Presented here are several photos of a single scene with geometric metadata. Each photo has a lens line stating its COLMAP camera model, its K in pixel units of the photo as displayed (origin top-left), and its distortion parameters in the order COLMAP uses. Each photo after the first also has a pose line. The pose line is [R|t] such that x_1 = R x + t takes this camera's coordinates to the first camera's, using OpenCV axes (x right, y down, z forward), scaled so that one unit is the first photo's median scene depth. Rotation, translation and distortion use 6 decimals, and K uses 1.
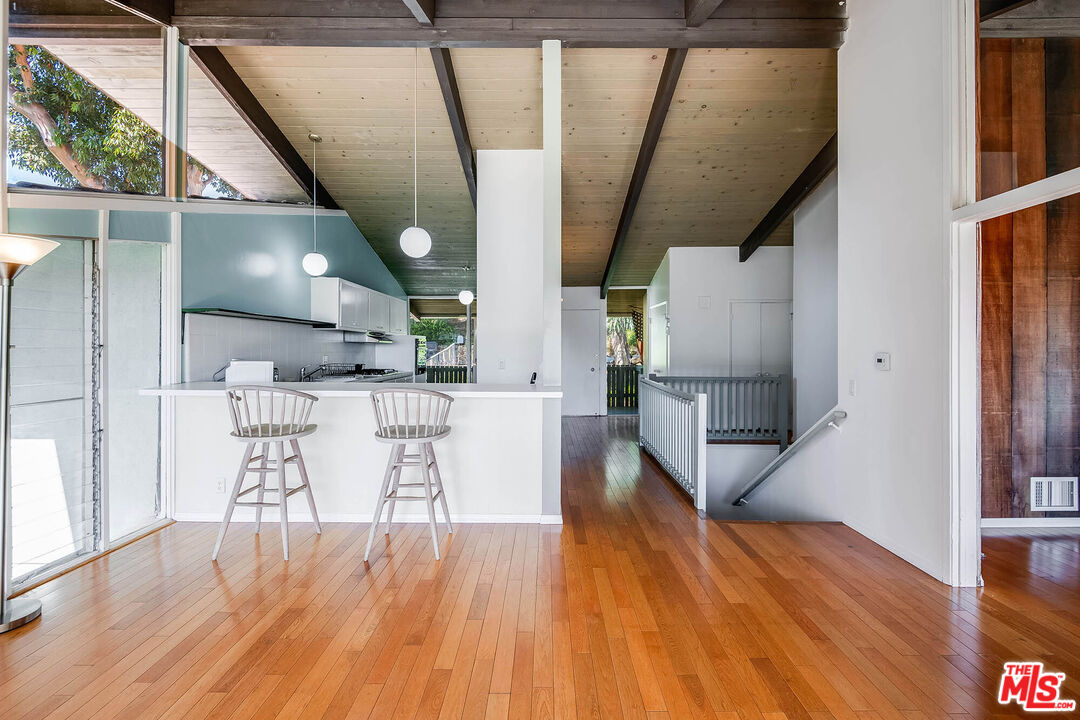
lens RADIAL K [[497.5, 0, 540.0], [0, 497.5, 360.0], [0, 0, 1]] dist [0.002122, 0.000096]
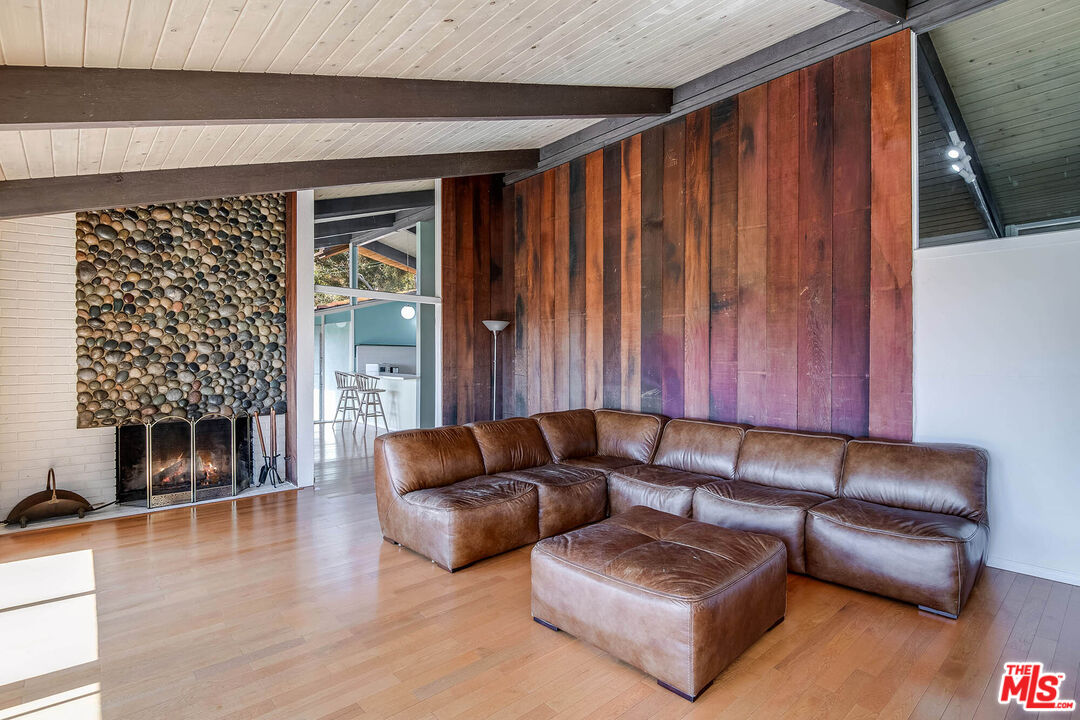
lens RADIAL K [[497.5, 0, 540.0], [0, 497.5, 360.0], [0, 0, 1]] dist [0.002122, 0.000096]
pose [[0.694751, -0.001883, -0.719247, 2.086701], [-0.001446, 0.999991, -0.004014, -0.014970], [0.719248, 0.003829, 0.694742, -0.165430]]
